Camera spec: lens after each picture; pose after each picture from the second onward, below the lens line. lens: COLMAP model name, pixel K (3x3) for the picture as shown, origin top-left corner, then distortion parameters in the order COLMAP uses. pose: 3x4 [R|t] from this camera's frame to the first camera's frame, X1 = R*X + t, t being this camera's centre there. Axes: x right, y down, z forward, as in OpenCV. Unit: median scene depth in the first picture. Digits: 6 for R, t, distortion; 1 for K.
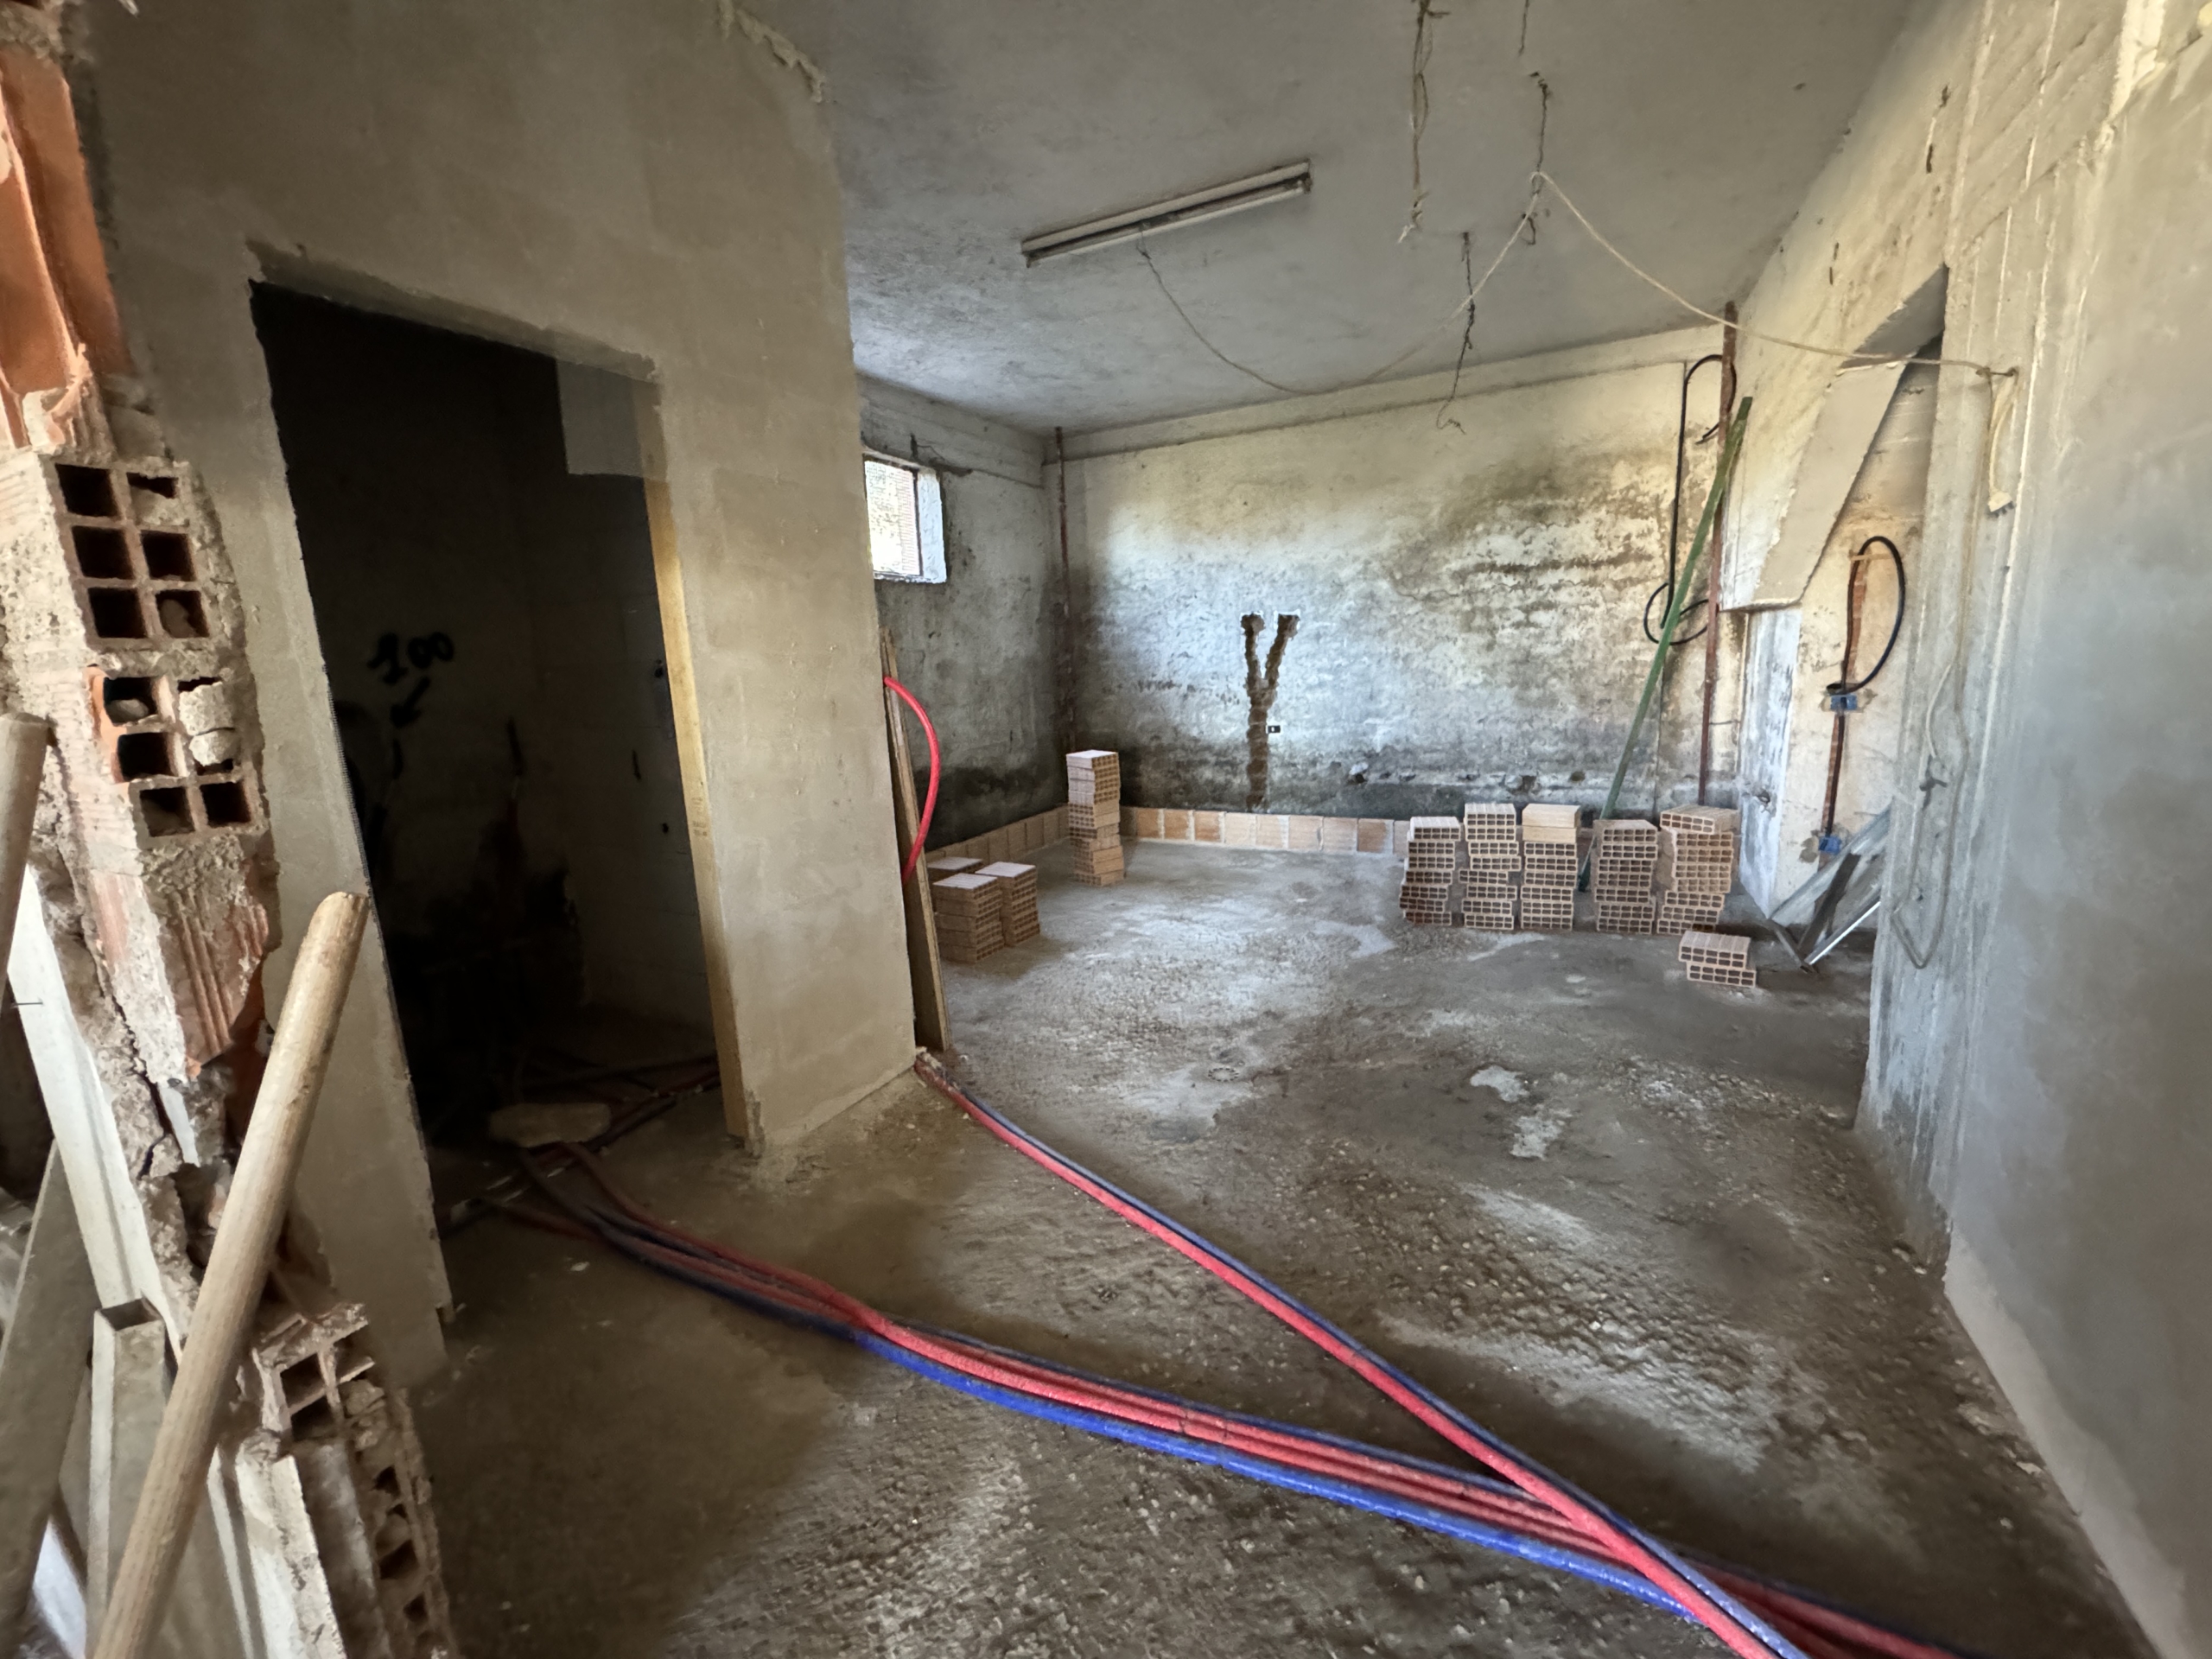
lens RADIAL K [[878.9, 0, 1104.9], [0, 878.9, 826.3], [0, 0, 1]] dist [-0.003827, 0.000672]
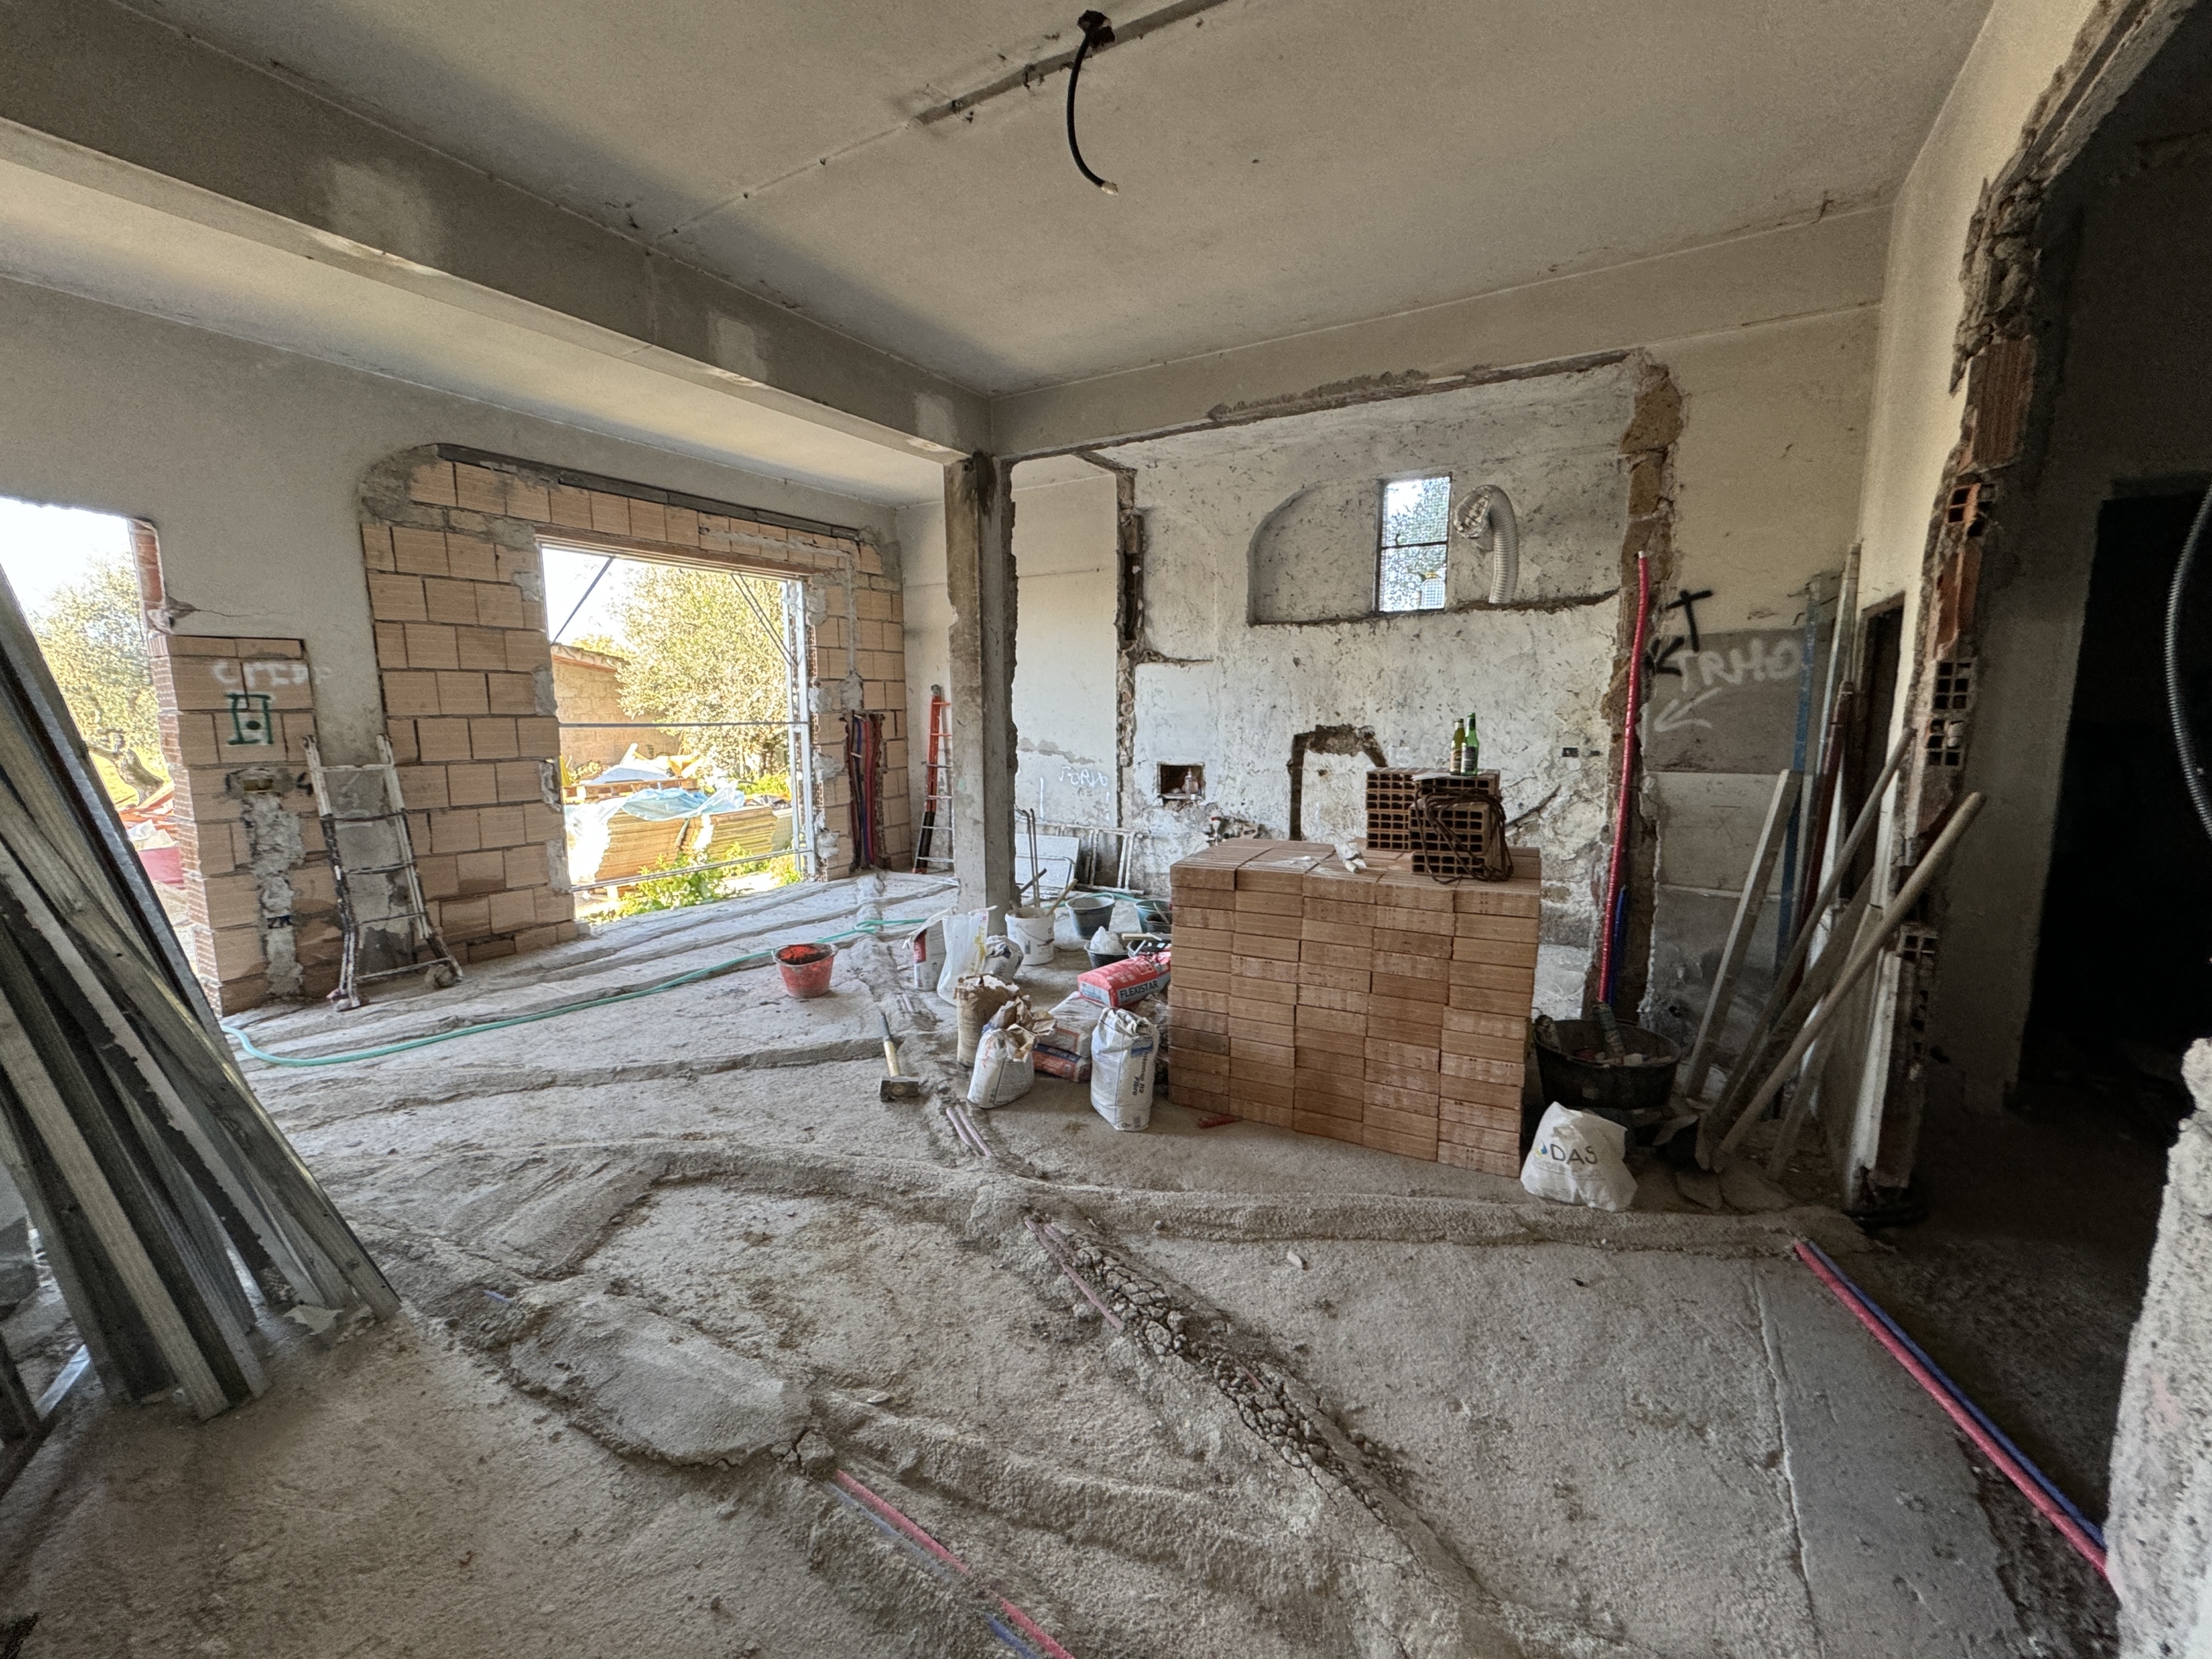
lens RADIAL K [[878.9, 0, 1104.9], [0, 878.9, 826.3], [0, 0, 1]] dist [-0.003827, 0.000672]
pose [[-0.076038, 0.181332, -0.980478, 2.461060], [-0.171257, 0.966337, 0.191998, 0.129686], [0.982288, 0.182513, -0.042424, -1.903015]]
